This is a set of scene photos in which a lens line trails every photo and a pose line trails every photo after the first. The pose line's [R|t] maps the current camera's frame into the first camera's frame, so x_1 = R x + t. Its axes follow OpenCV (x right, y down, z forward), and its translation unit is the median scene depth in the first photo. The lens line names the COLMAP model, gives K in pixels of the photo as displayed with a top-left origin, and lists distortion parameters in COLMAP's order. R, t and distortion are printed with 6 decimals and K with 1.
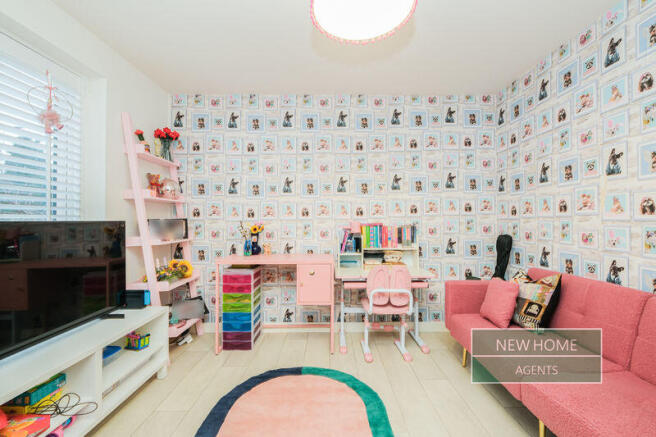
lens RADIAL K [[285.3, 0, 332.4], [0, 285.3, 218.0], [0, 0, 1]] dist [-0.007488, 0.000661]
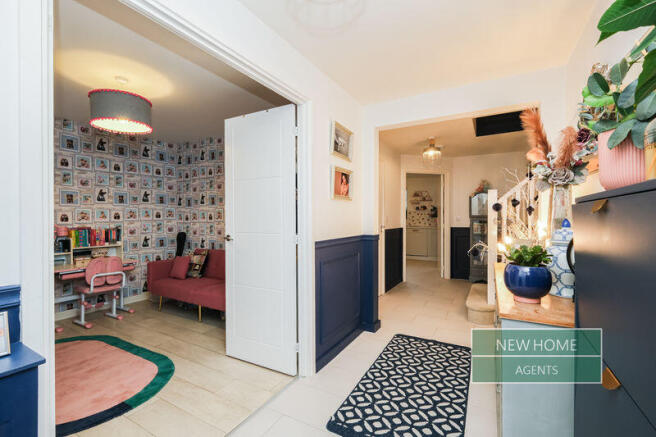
lens RADIAL K [[285.3, 0, 332.5], [0, 285.3, 218.2], [0, 0, 1]] dist [-0.007488, 0.000661]
pose [[0.492787, -0.000525, 0.870150, -0.402141], [-0.005852, 0.999975, 0.003917, -0.034527], [-0.870130, -0.007022, 0.492771, -0.577879]]
